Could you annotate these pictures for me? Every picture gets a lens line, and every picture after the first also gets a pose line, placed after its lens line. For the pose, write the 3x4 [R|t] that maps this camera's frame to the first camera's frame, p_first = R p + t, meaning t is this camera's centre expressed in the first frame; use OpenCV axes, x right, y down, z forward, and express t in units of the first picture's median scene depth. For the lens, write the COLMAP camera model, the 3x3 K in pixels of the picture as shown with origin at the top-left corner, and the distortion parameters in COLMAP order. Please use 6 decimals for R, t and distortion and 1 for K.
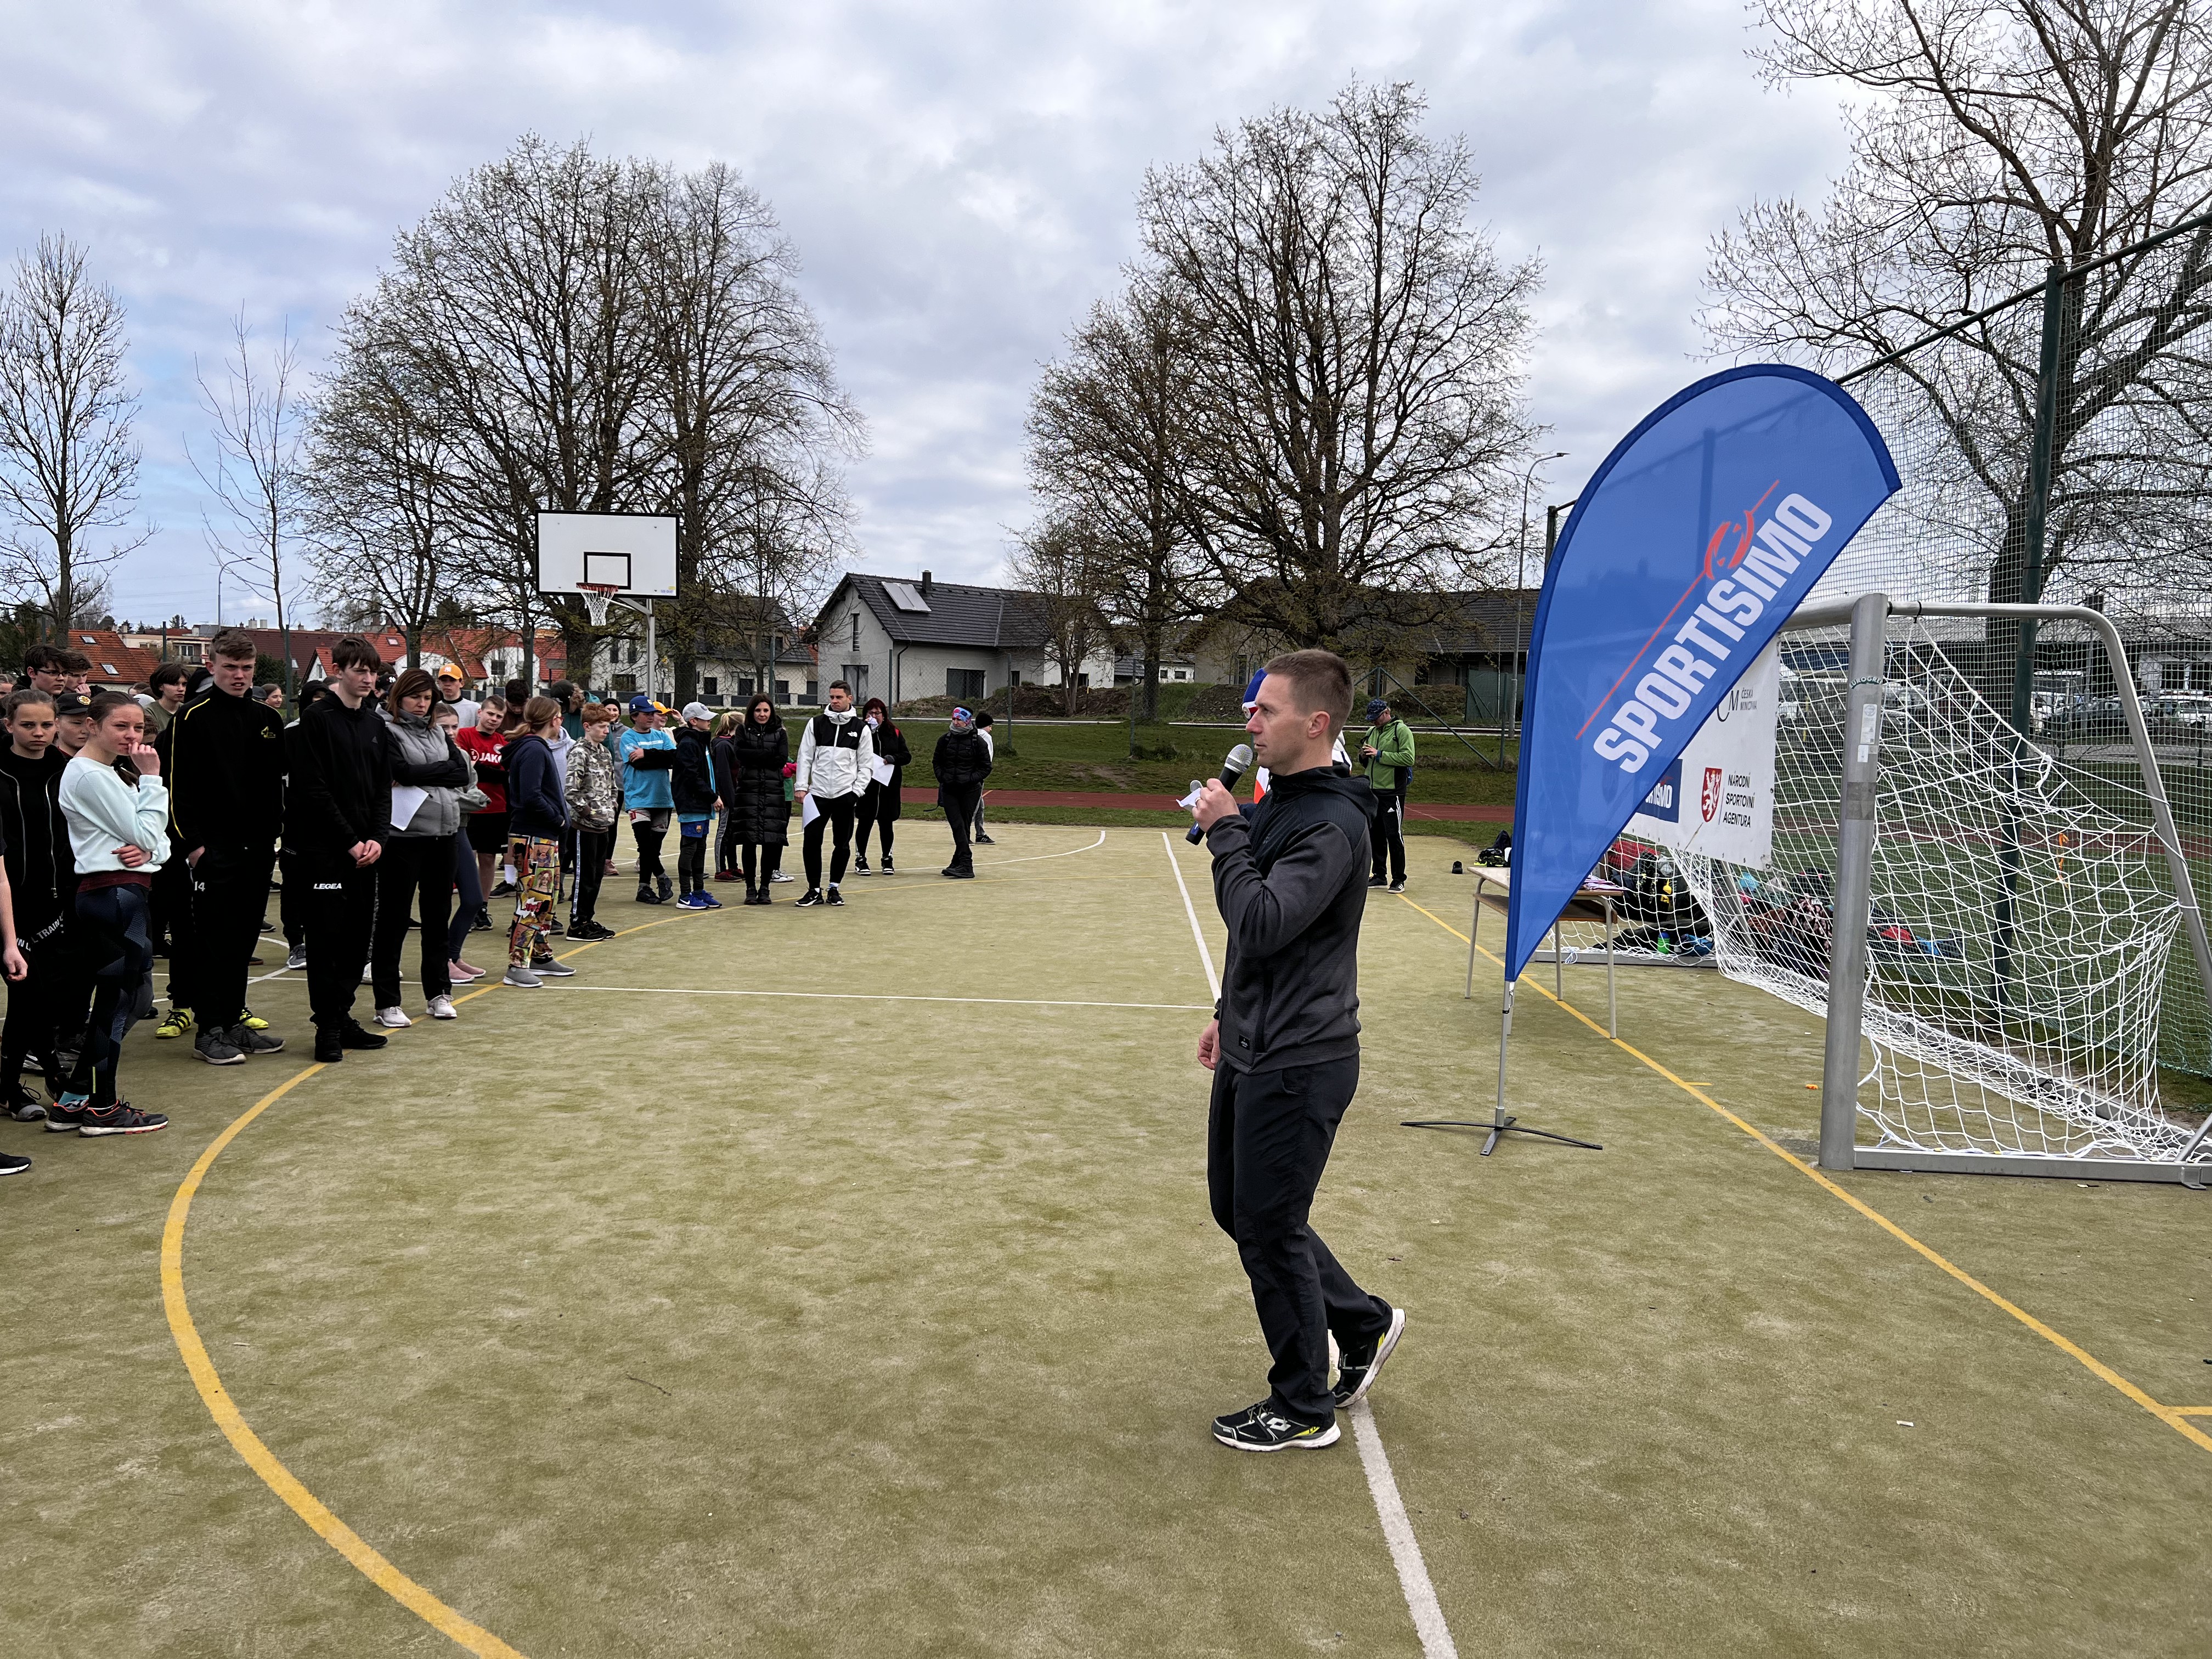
lens RADIAL K [[1701.5, 0, 1104.5], [0, 1701.5, 878.1], [0, 0, 1]] dist [0.056043, -0.058557]
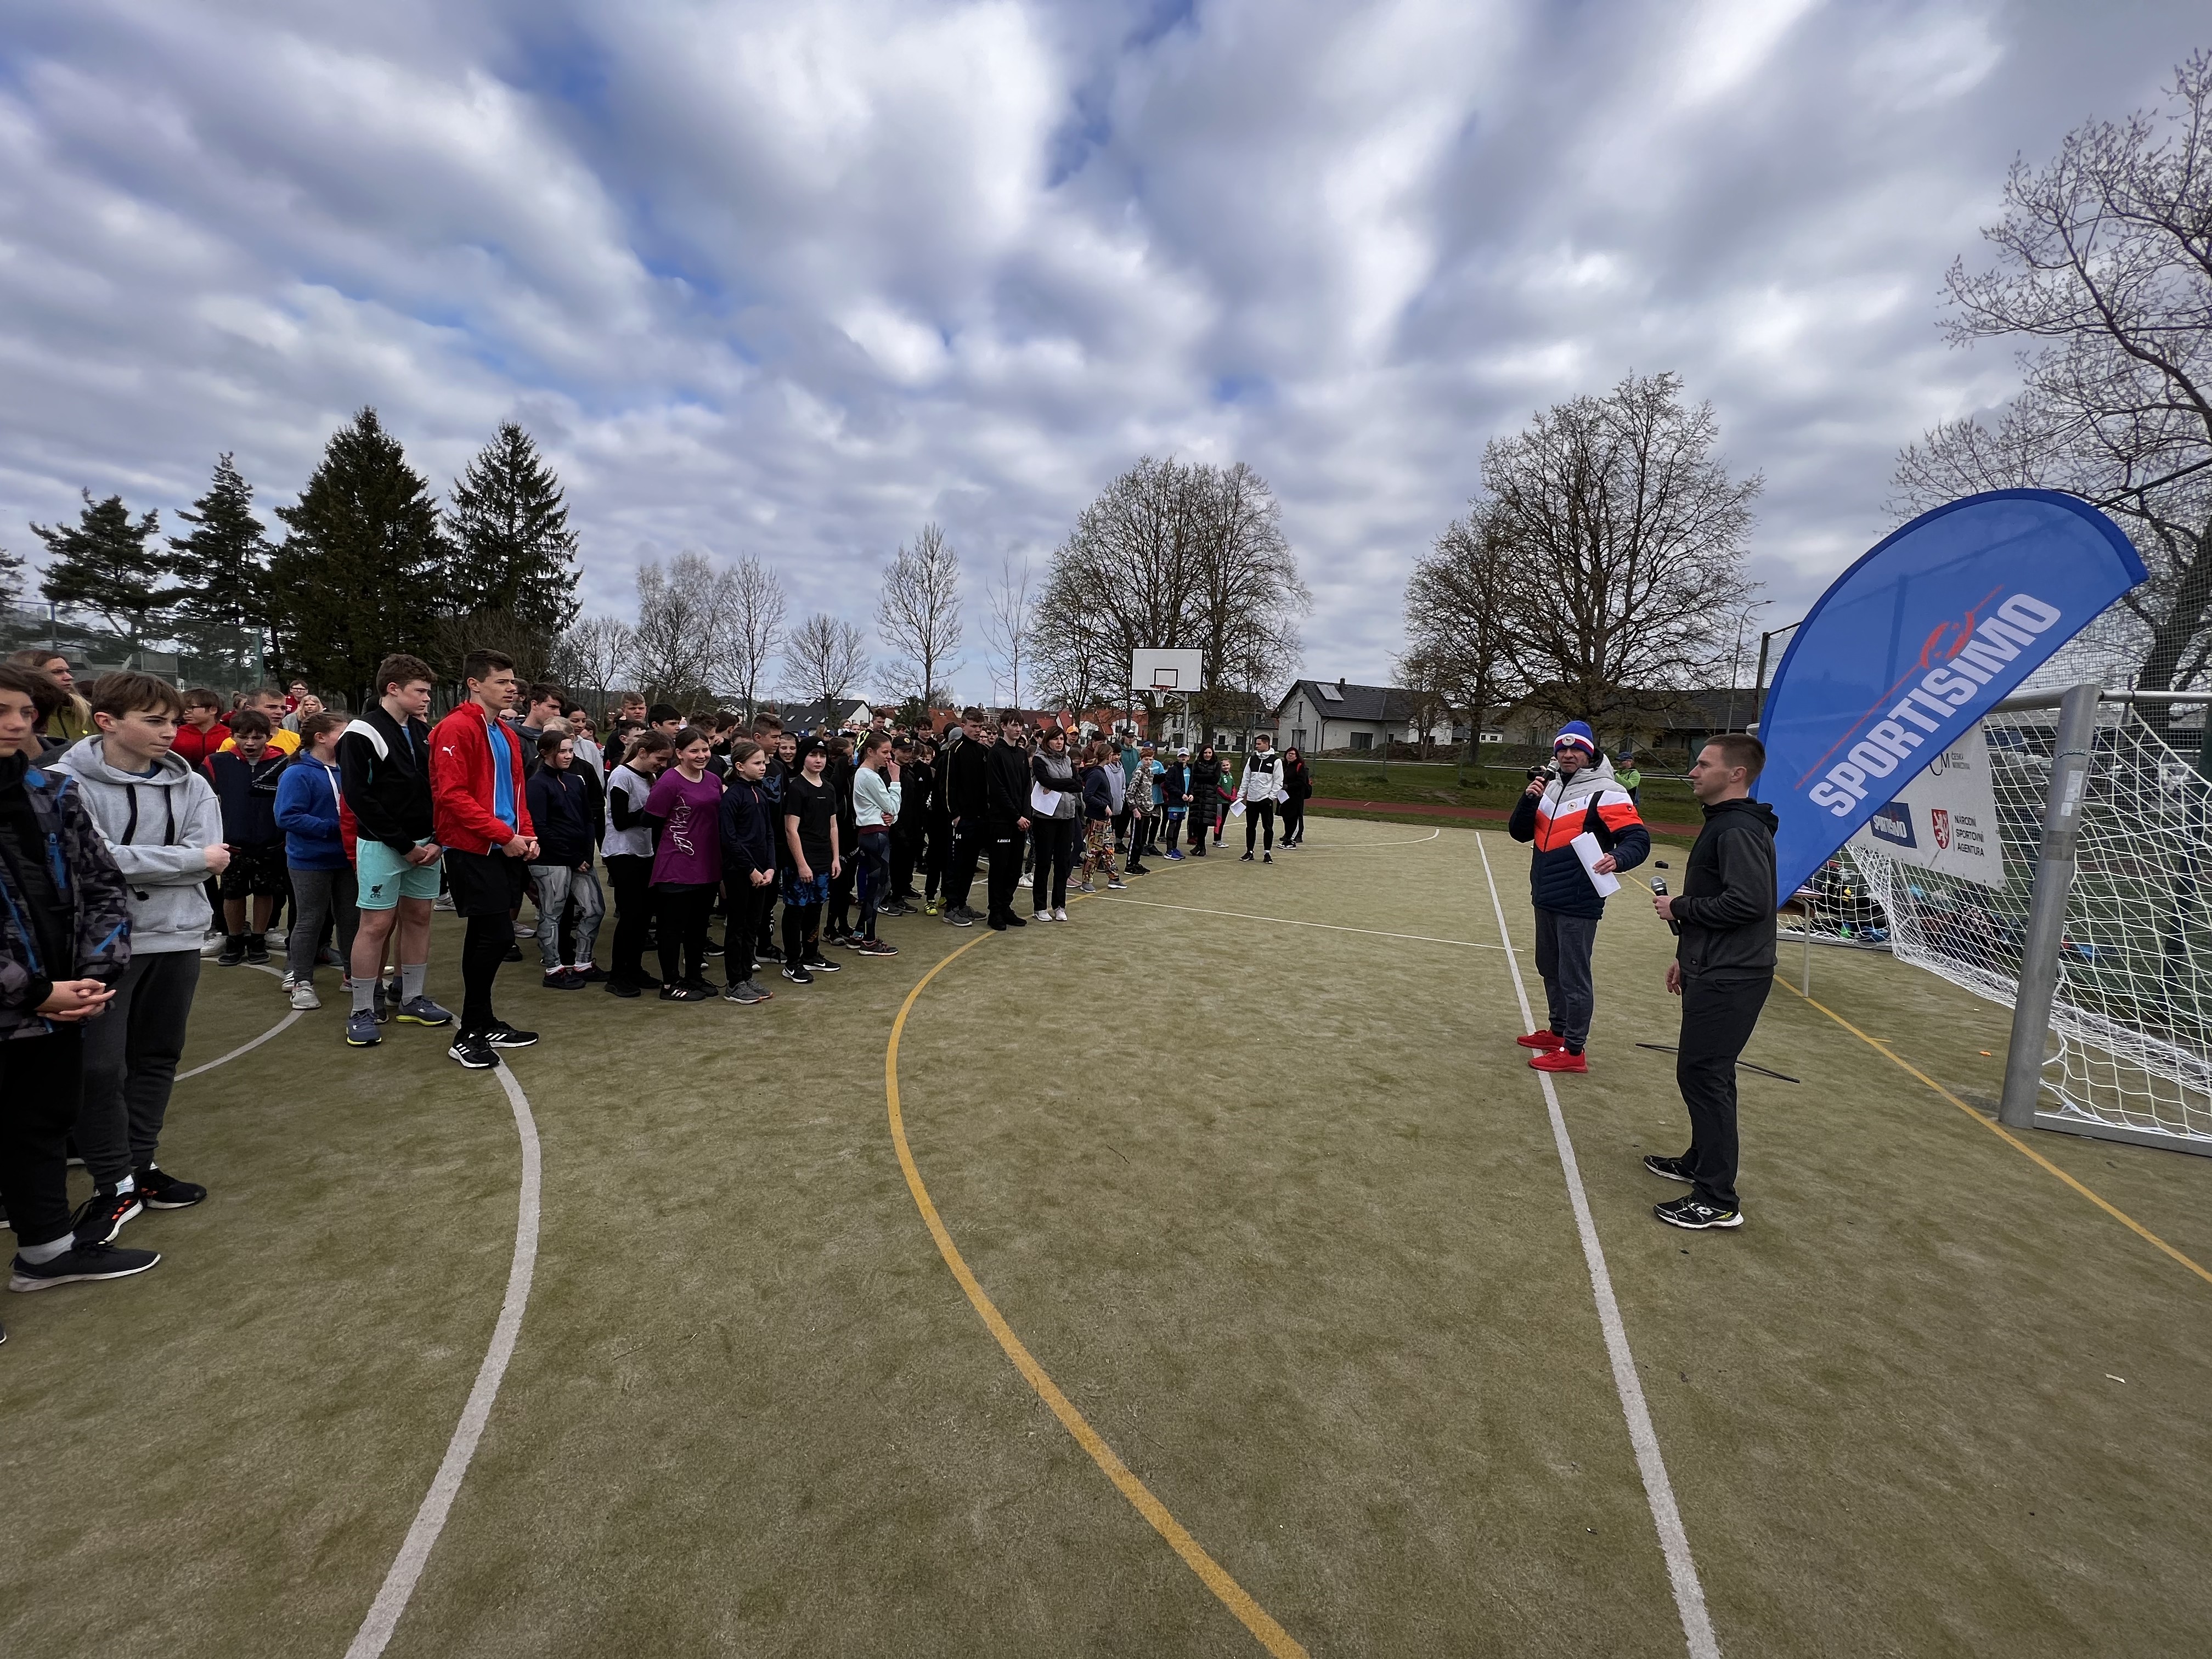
lens RADIAL K [[890.9, 0, 1102.0], [0, 890.9, 828.6], [0, 0, 1]] dist [-0.002644, 0.000387]
pose [[0.932495, 0.054890, -0.356987, 0.007427], [-0.060001, 0.998193, -0.003249, -0.010623], [0.356164, 0.024449, 0.934104, 0.106773]]
